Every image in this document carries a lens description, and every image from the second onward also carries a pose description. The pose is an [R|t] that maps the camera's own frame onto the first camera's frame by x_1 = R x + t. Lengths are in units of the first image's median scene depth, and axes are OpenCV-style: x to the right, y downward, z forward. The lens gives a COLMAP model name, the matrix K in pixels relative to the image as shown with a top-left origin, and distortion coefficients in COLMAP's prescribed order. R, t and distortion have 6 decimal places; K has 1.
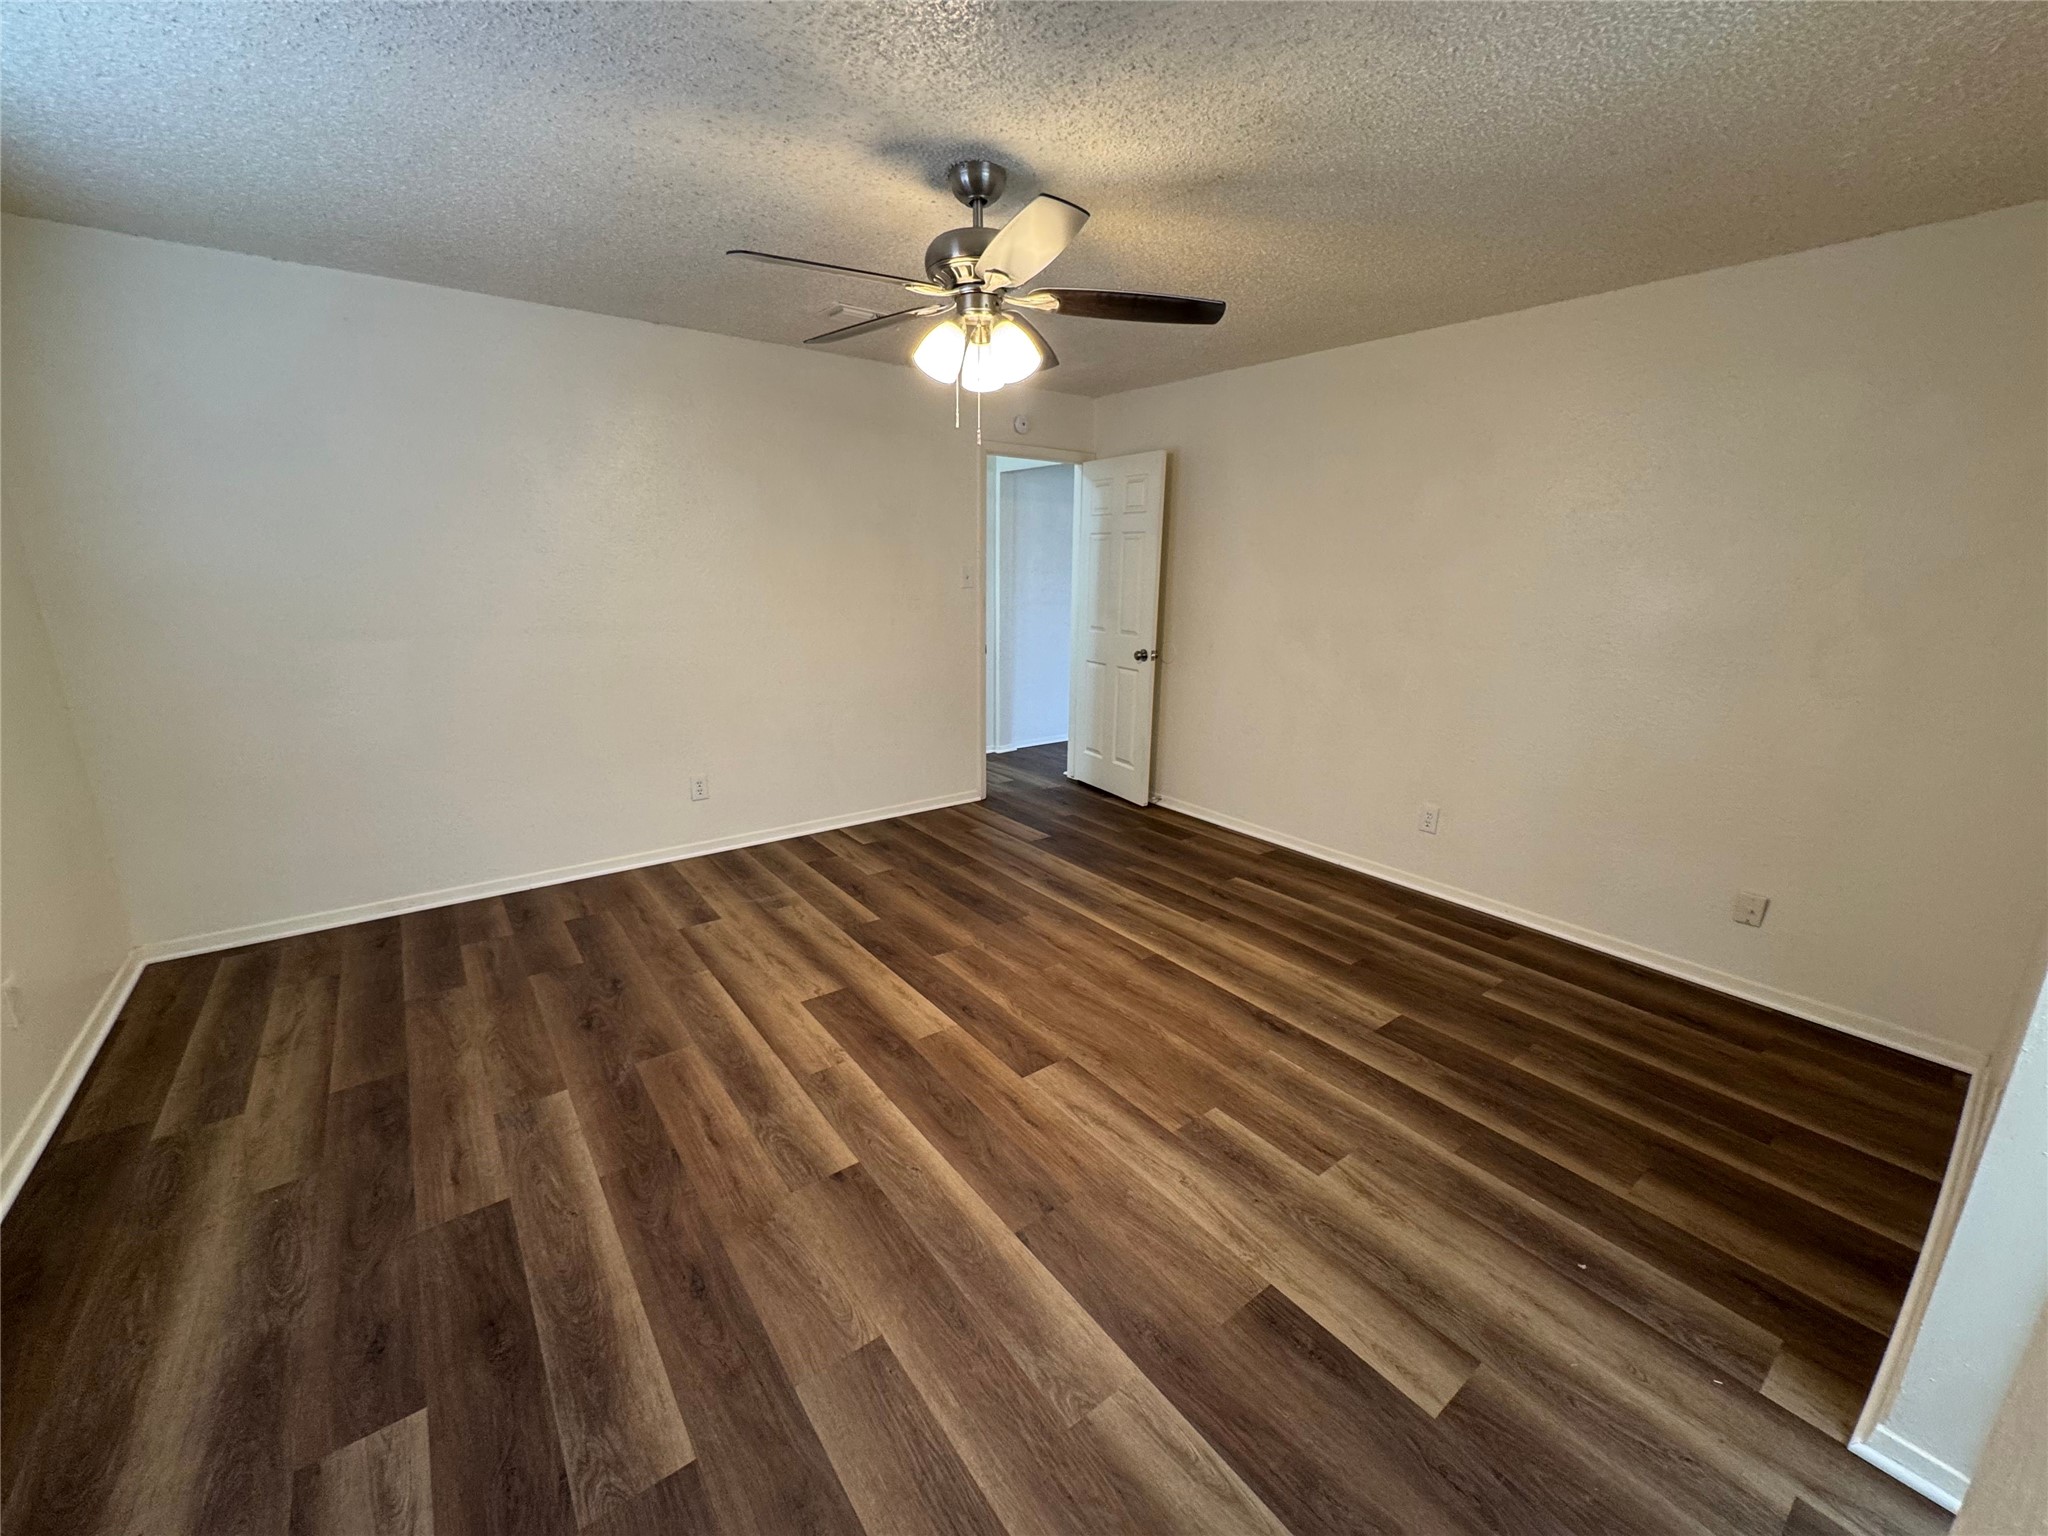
lens RADIAL K [[819.8, 0, 1026.1], [0, 819.8, 772.6], [0, 0, 1]] dist [-0.002841, -0.000063]
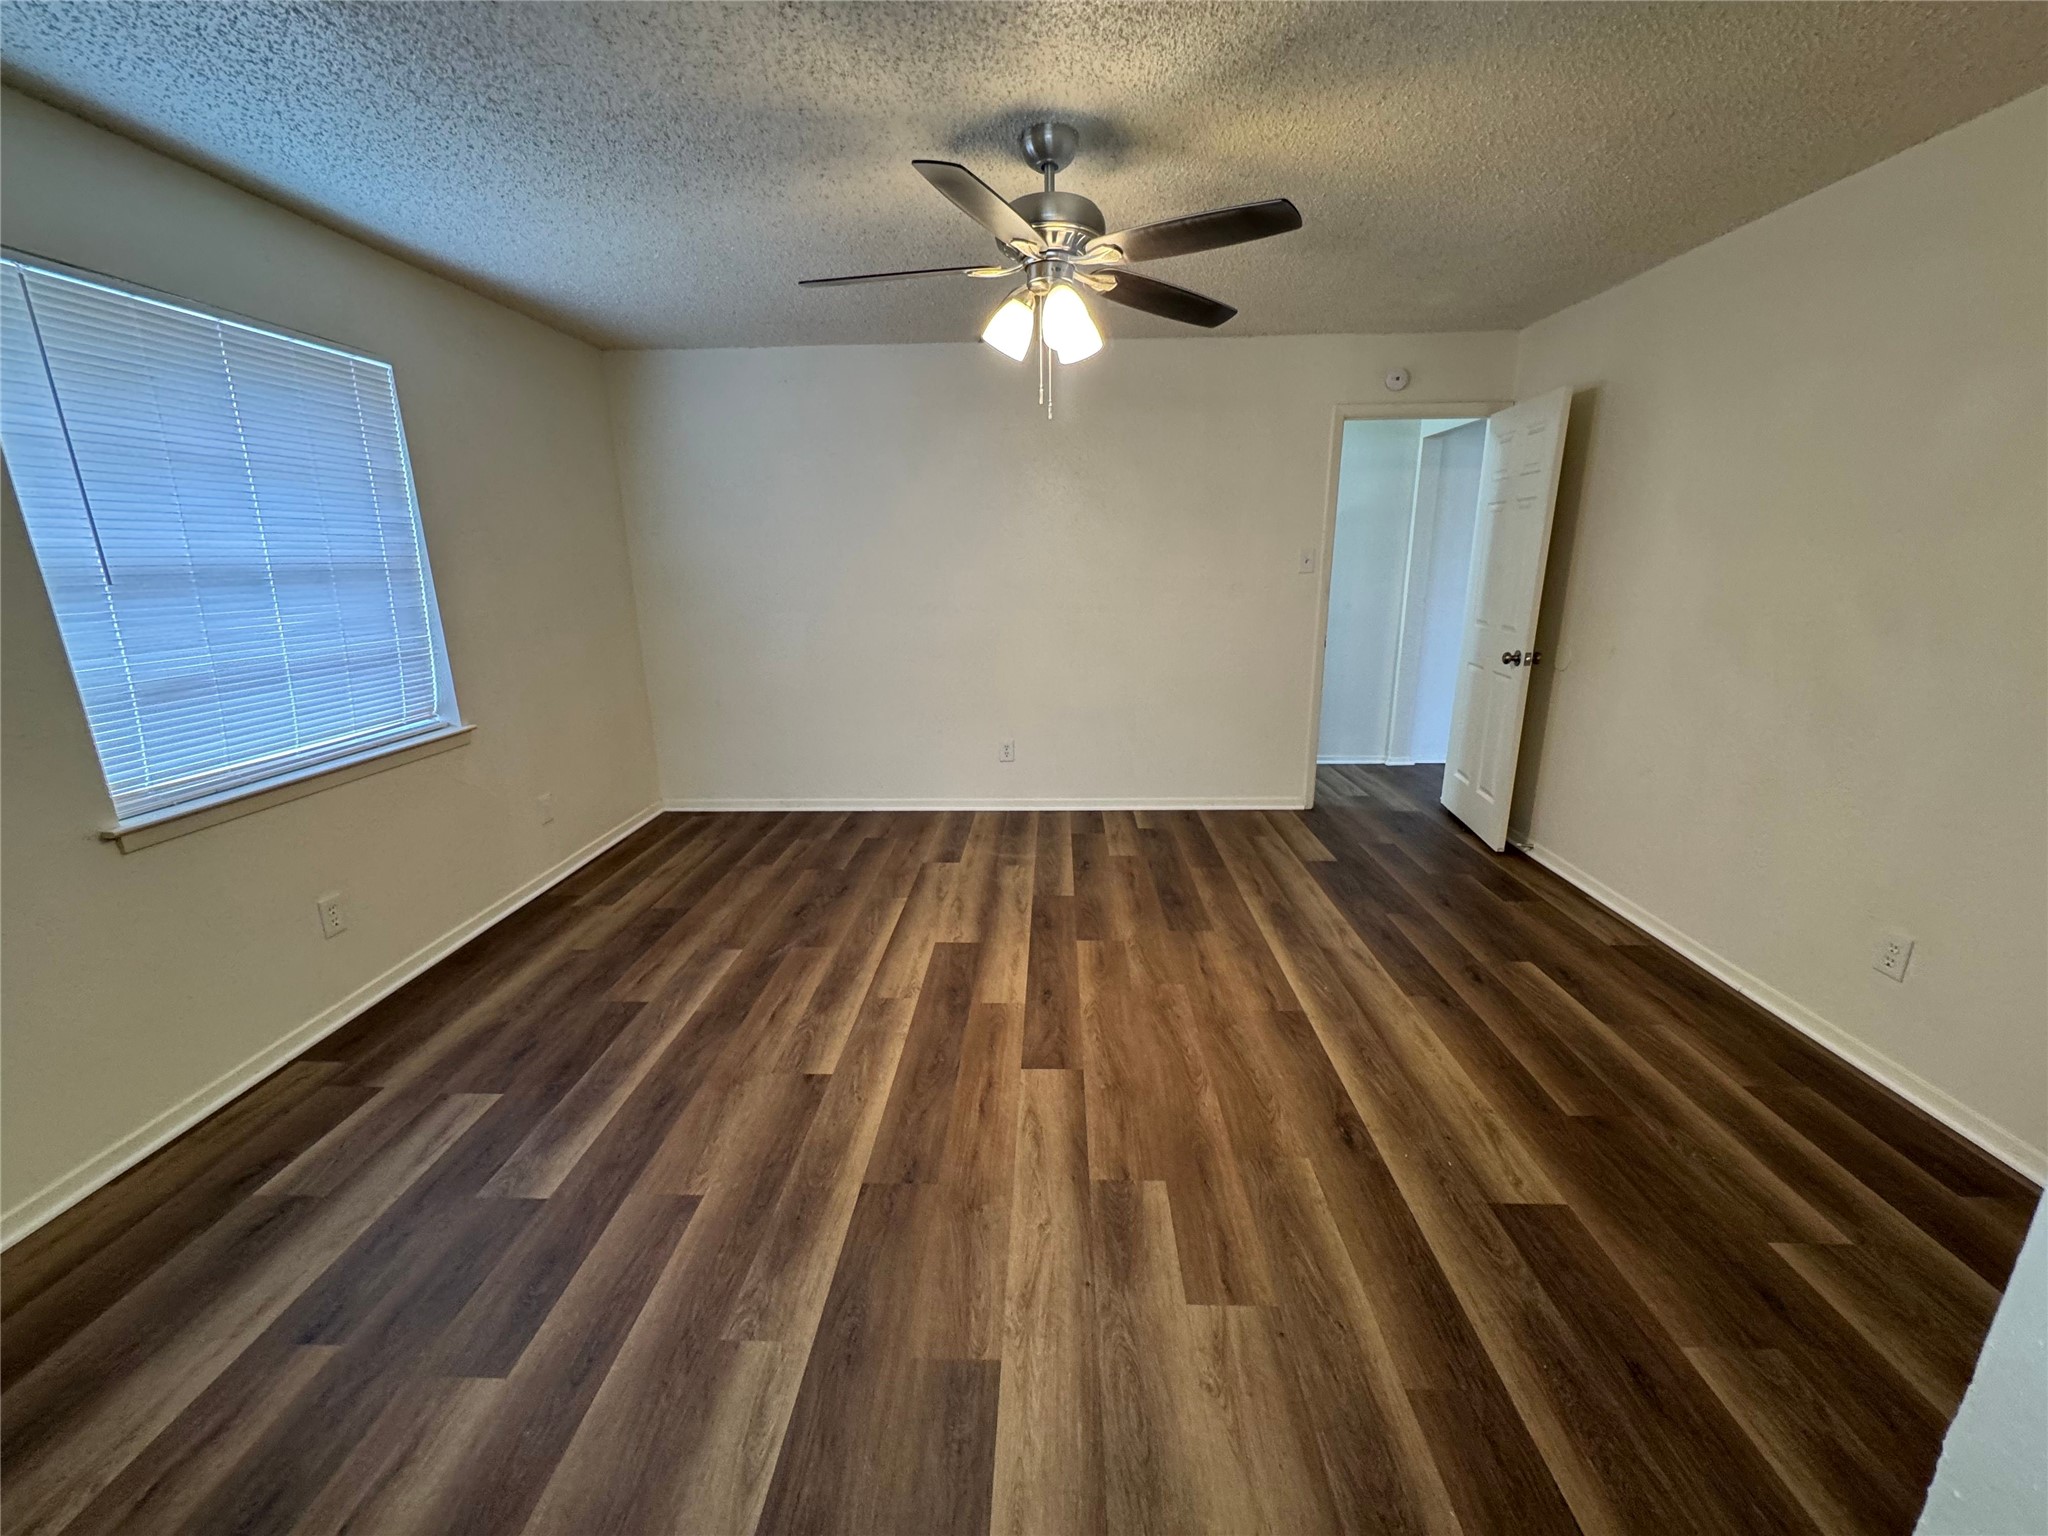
lens RADIAL K [[819.8, 0, 1026.1], [0, 819.8, 772.6], [0, 0, 1]] dist [-0.002841, -0.000063]
pose [[0.774090, 0.142591, -0.616808, 0.457236], [-0.137125, 0.988939, 0.056527, -0.027437], [0.618046, 0.040823, 0.785081, 0.183422]]
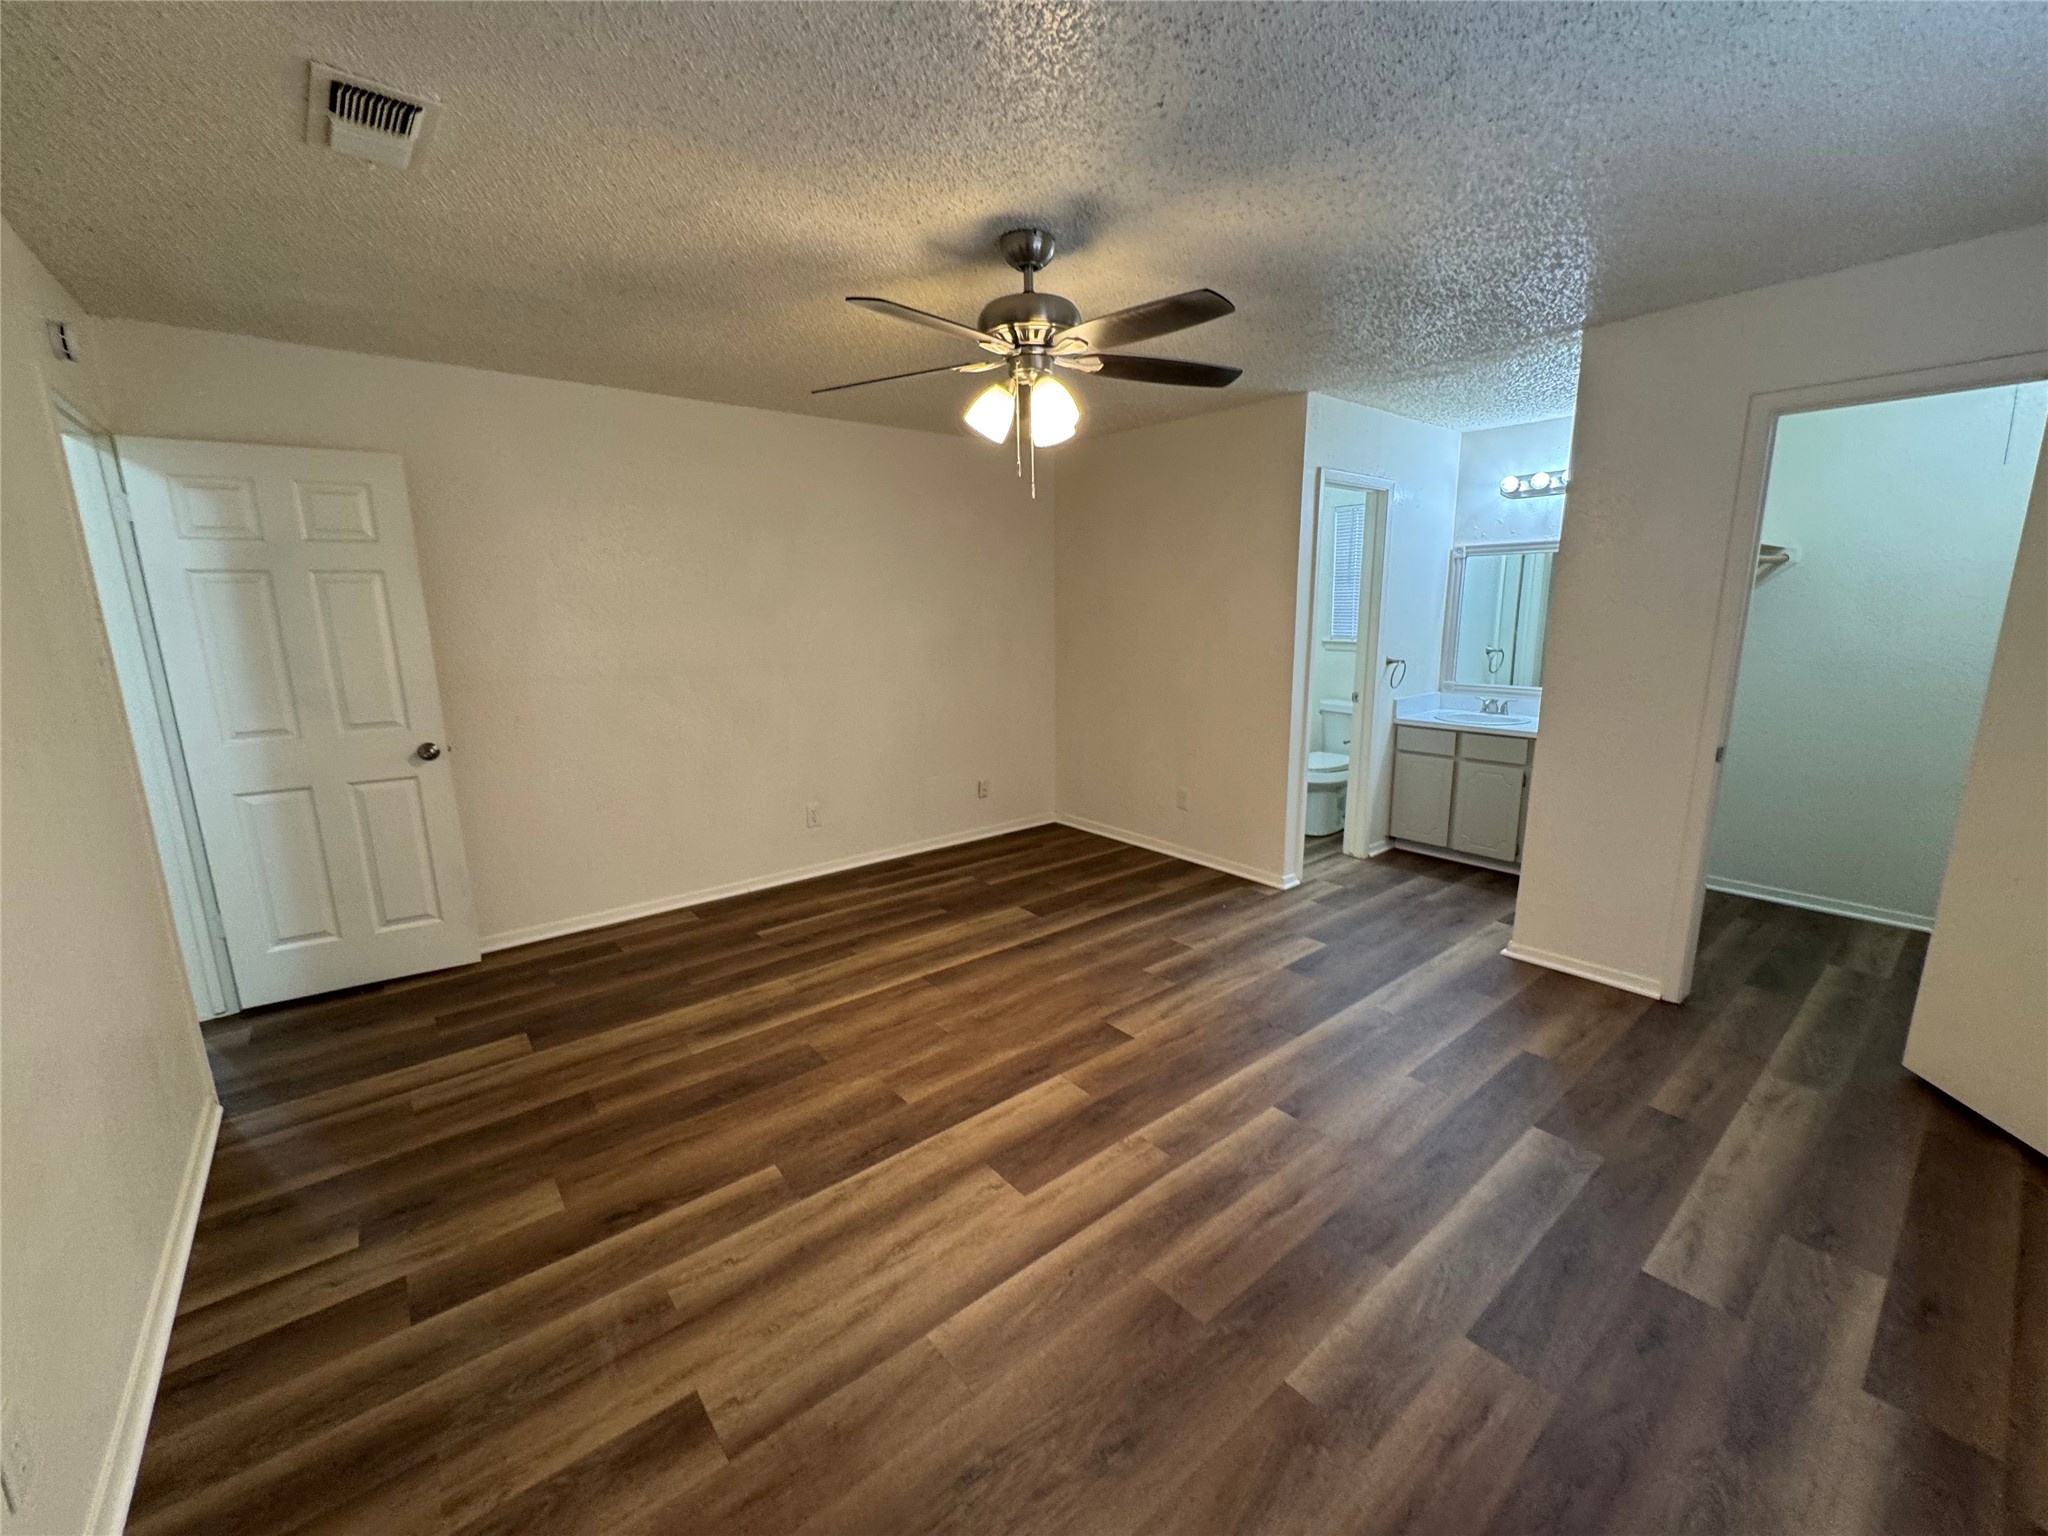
lens RADIAL K [[819.8, 0, 1026.1], [0, 819.8, 772.6], [0, 0, 1]] dist [-0.002841, -0.000063]
pose [[-0.032351, -0.216569, 0.975731, -0.888473], [0.263642, 0.939817, 0.217339, -0.237986], [-0.964078, 0.264275, 0.026693, 0.842586]]
